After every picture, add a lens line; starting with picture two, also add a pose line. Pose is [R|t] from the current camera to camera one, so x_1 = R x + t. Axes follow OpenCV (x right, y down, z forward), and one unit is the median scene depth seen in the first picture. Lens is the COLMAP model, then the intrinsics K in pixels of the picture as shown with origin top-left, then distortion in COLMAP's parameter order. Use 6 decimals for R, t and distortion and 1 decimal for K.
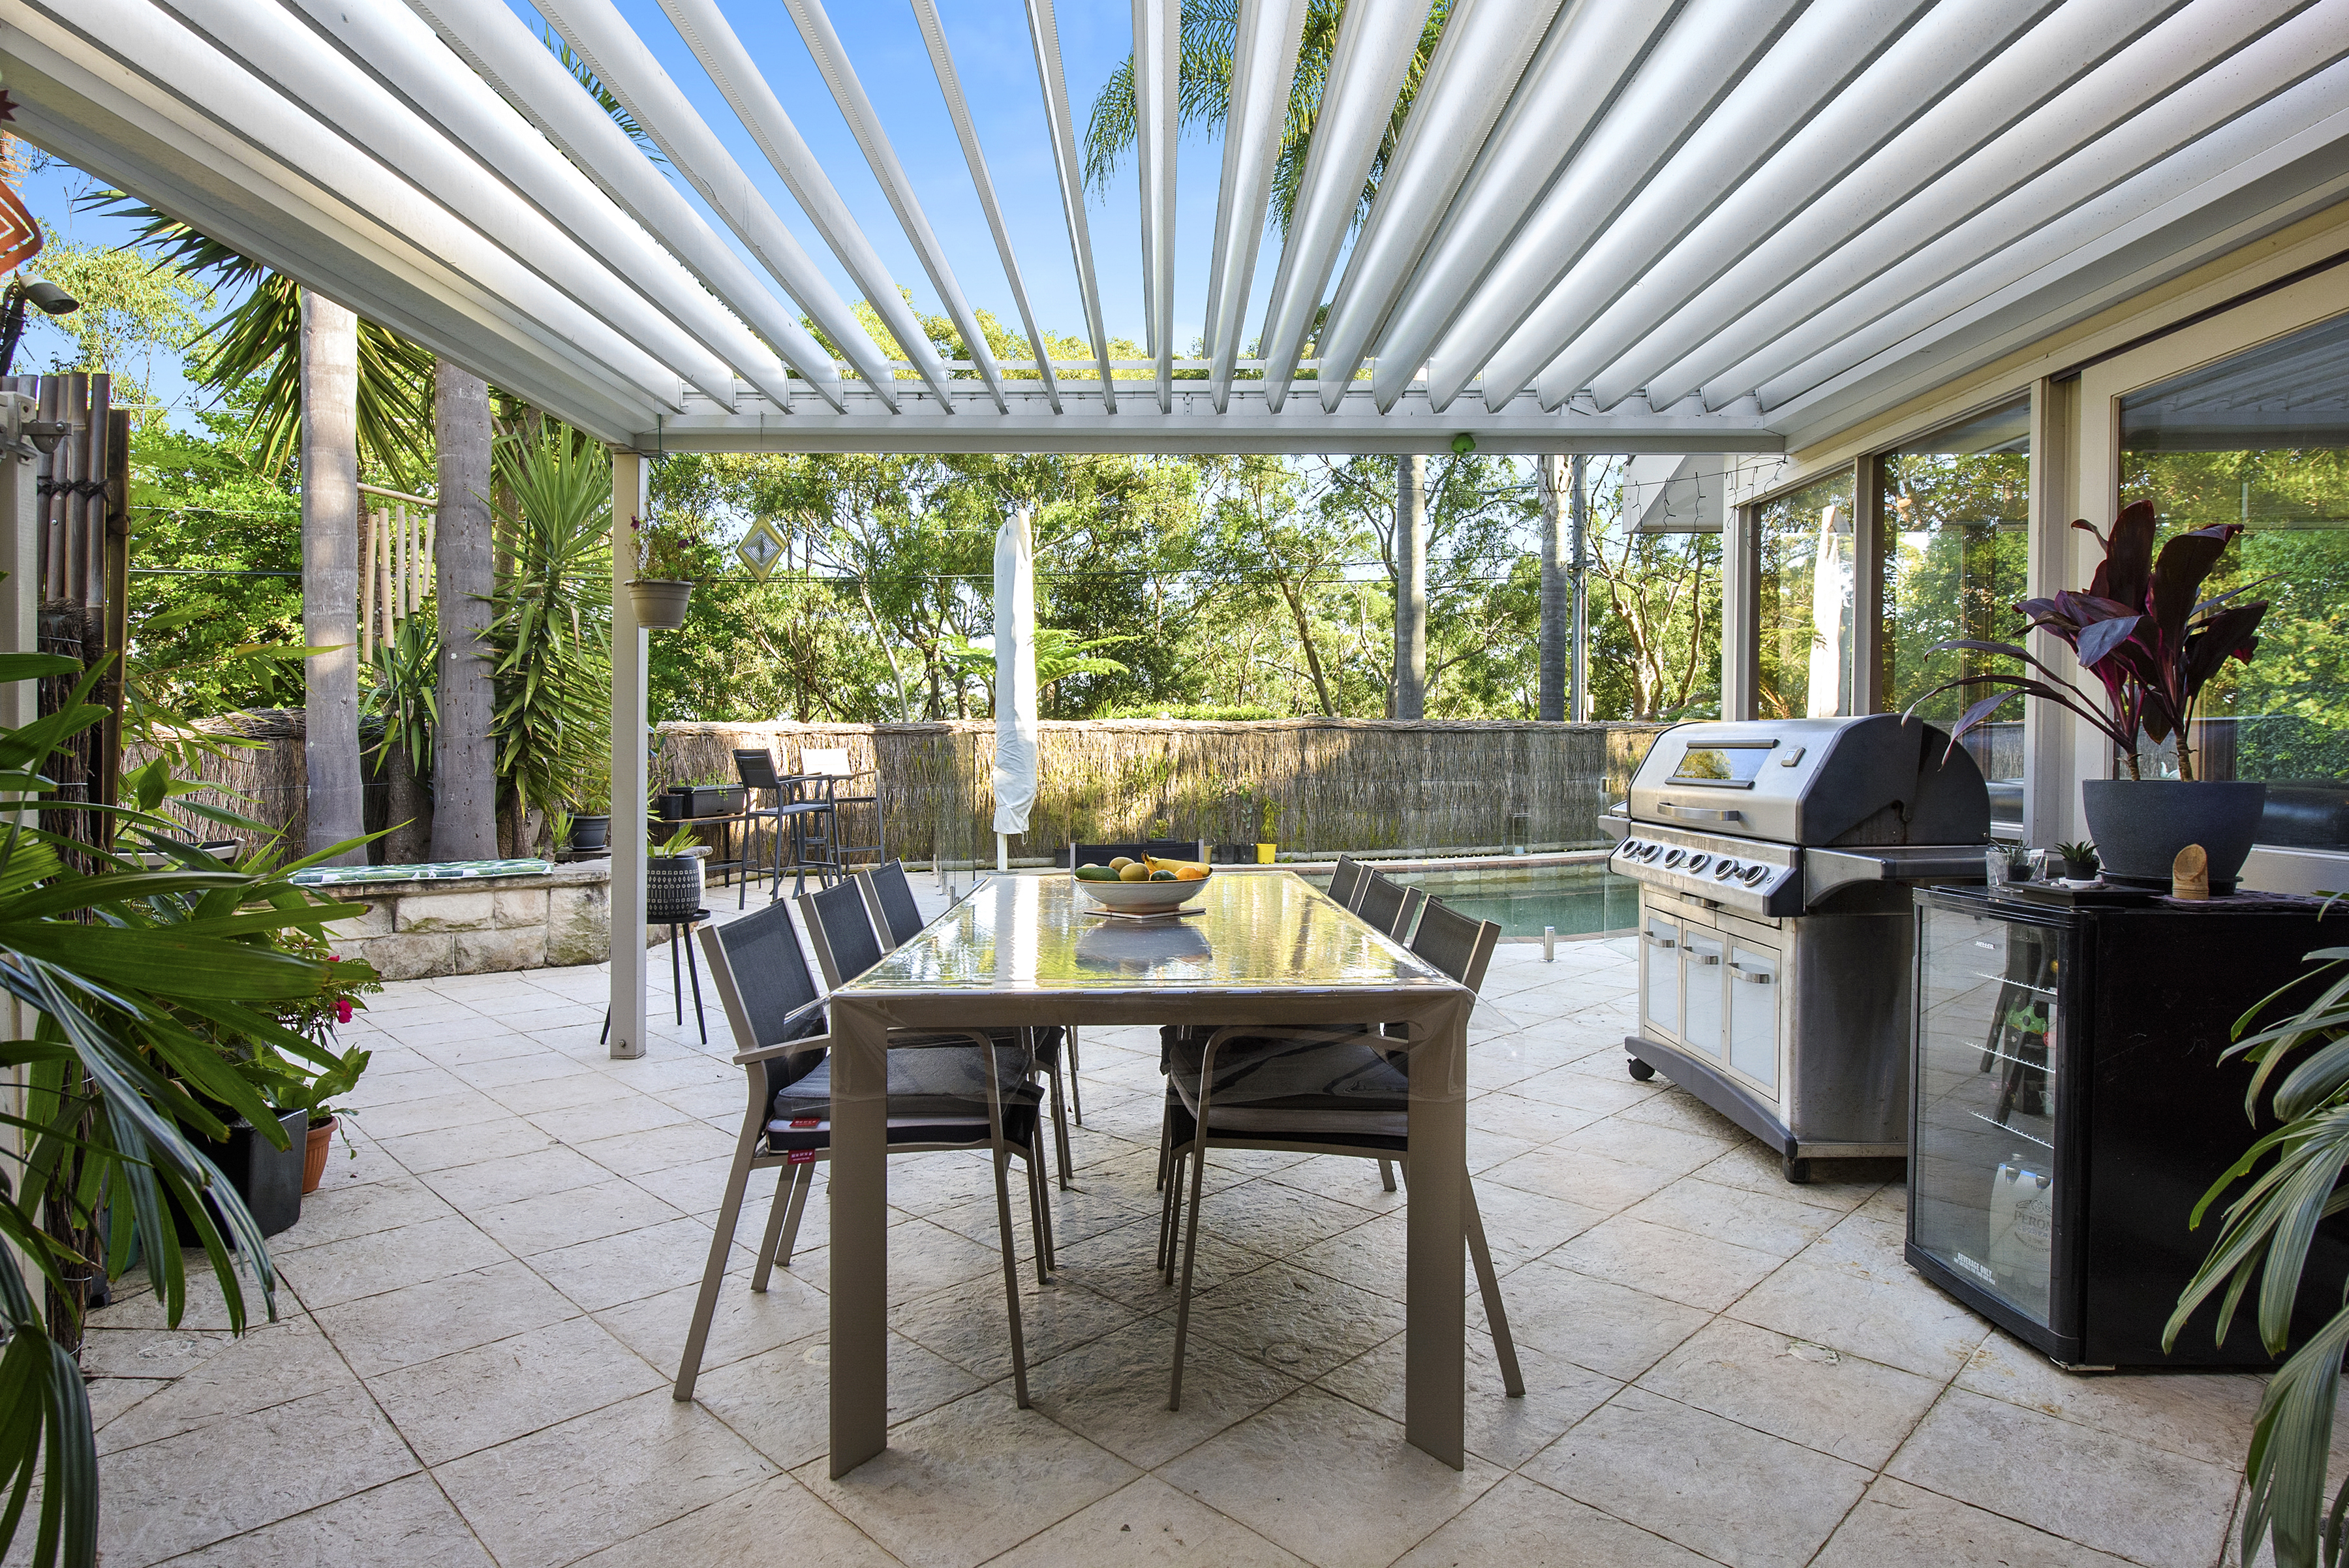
lens RADIAL K [[1256.8, 0, 1174.5], [0, 1256.8, 784.0], [0, 0, 1]] dist [0.017336, -0.000206]
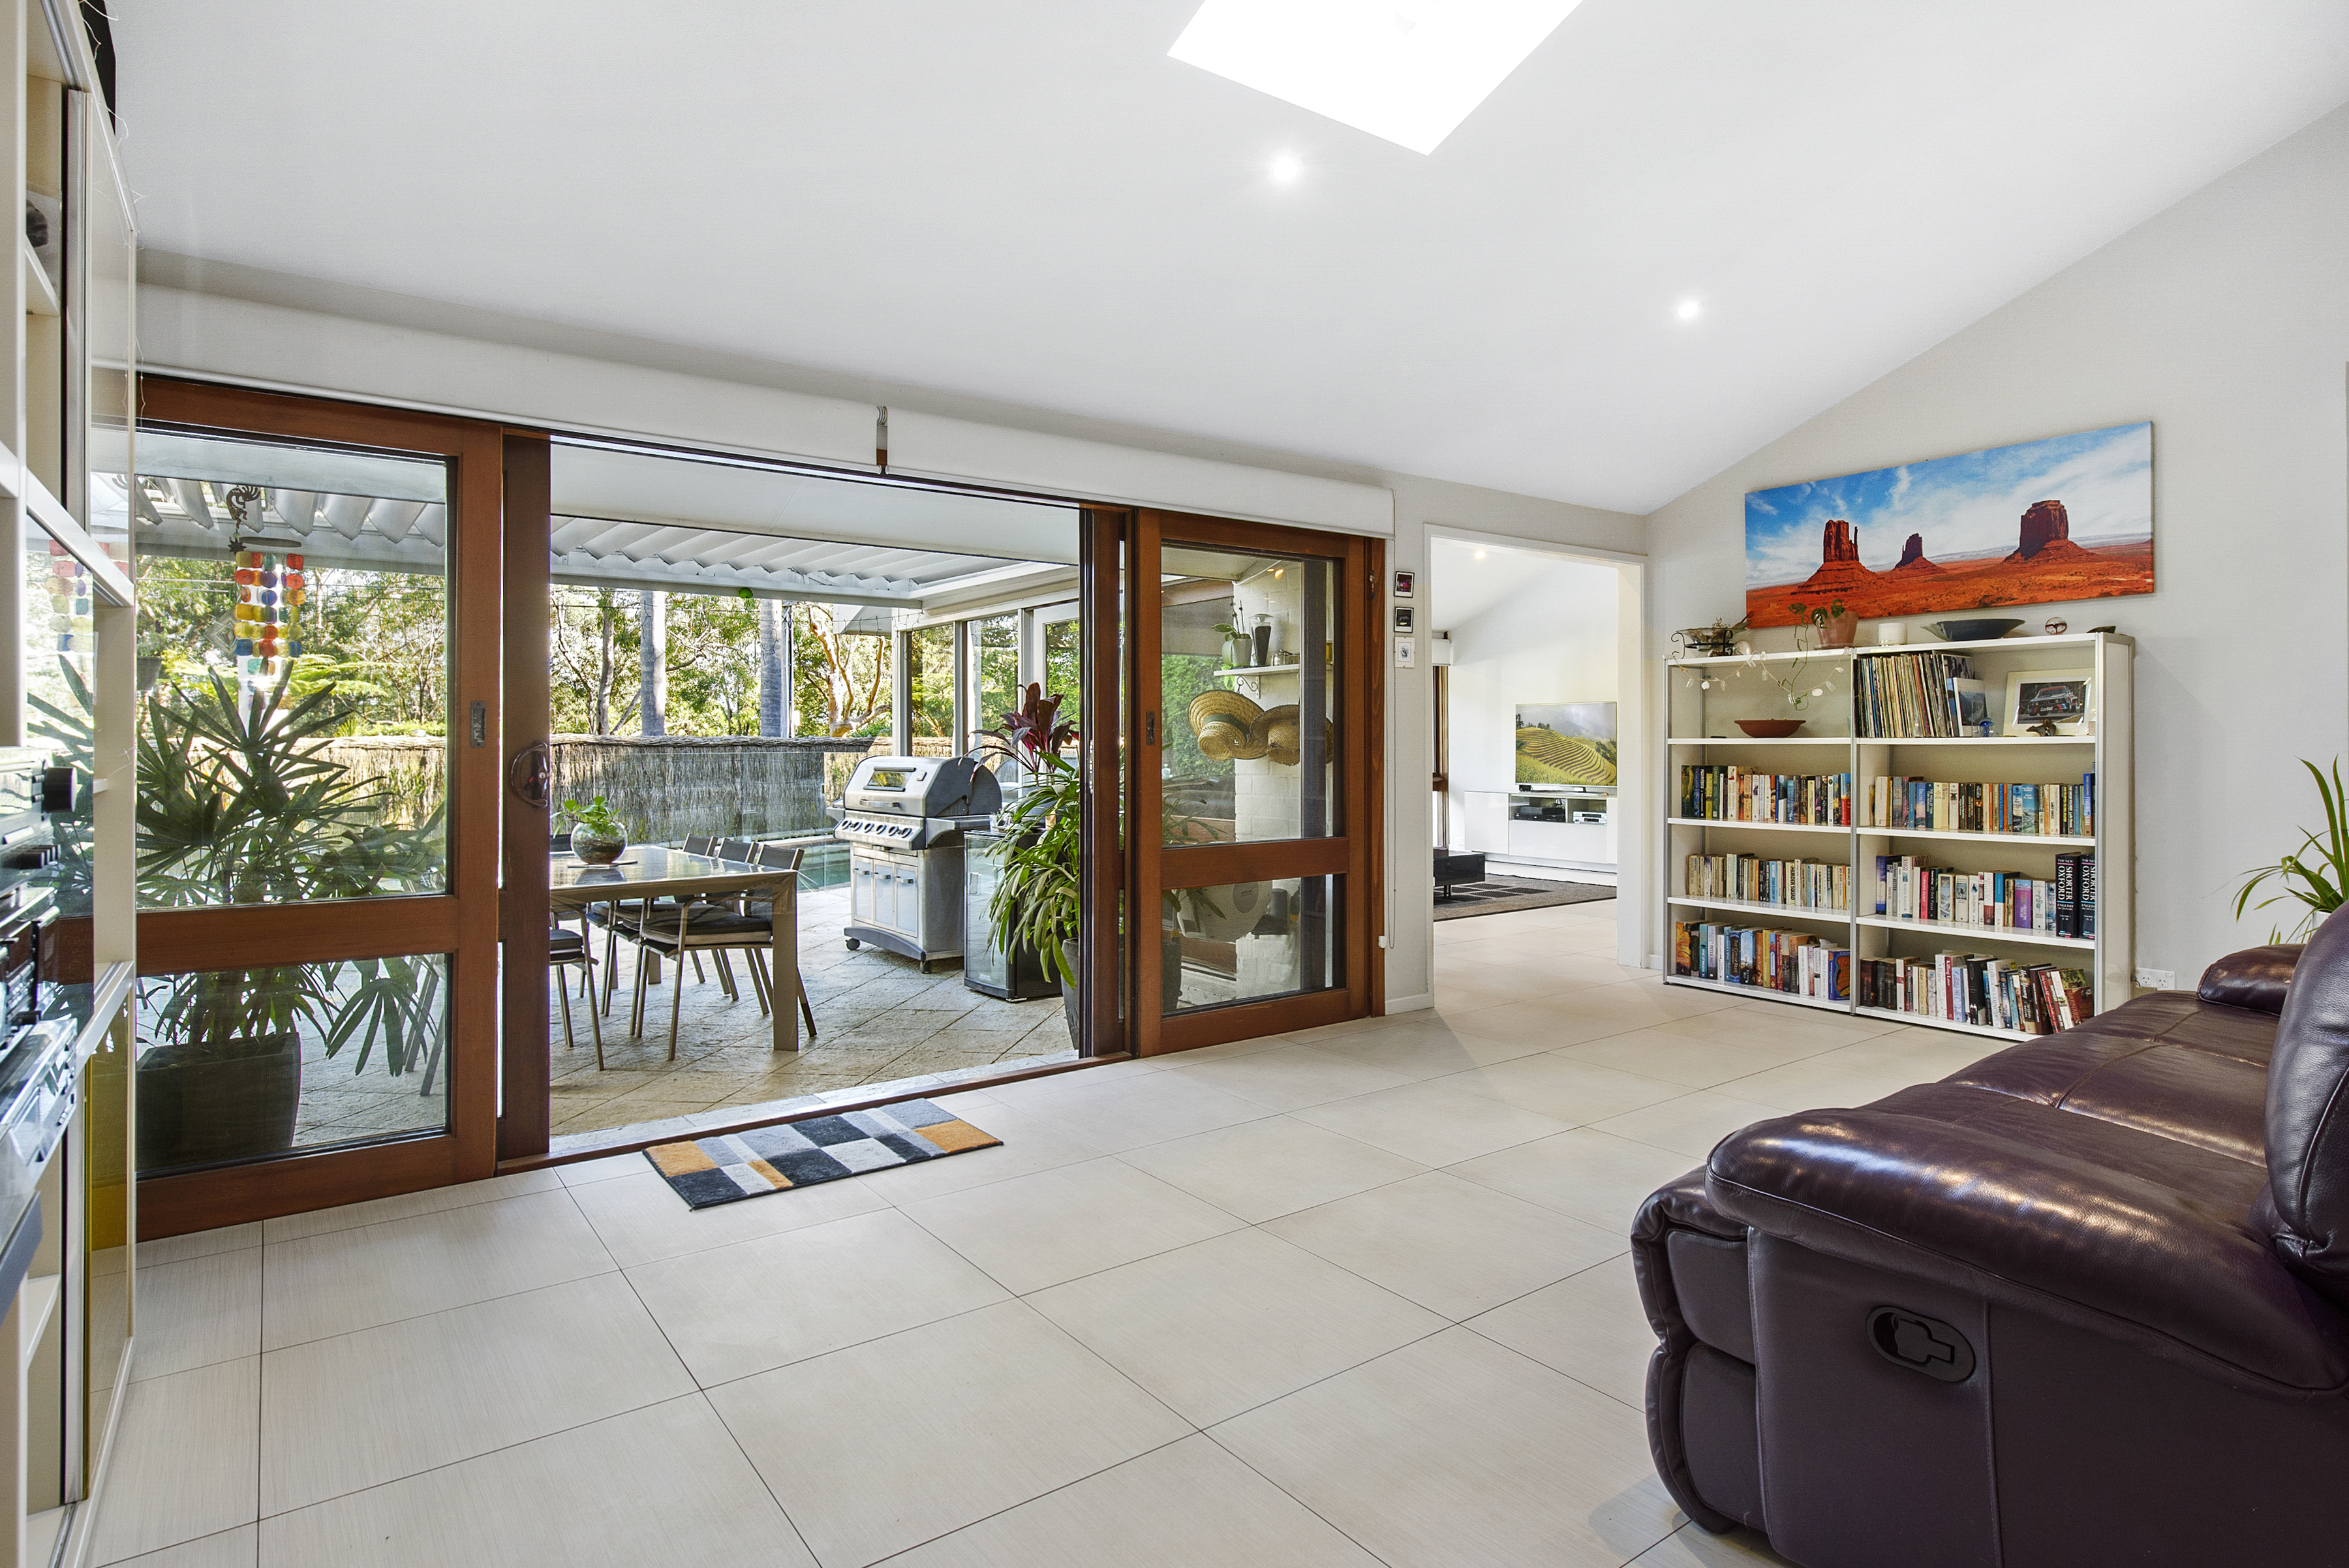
lens RADIAL K [[1227.8, 0, 1169.0], [0, 1227.8, 751.4], [0, 0, 1]] dist [0.000586, 0.000131]
pose [[0.812968, -0.005270, 0.582285, -0.249818], [0.020849, 0.999581, -0.020062, -0.008243], [-0.581935, 0.028449, 0.812737, -0.615589]]
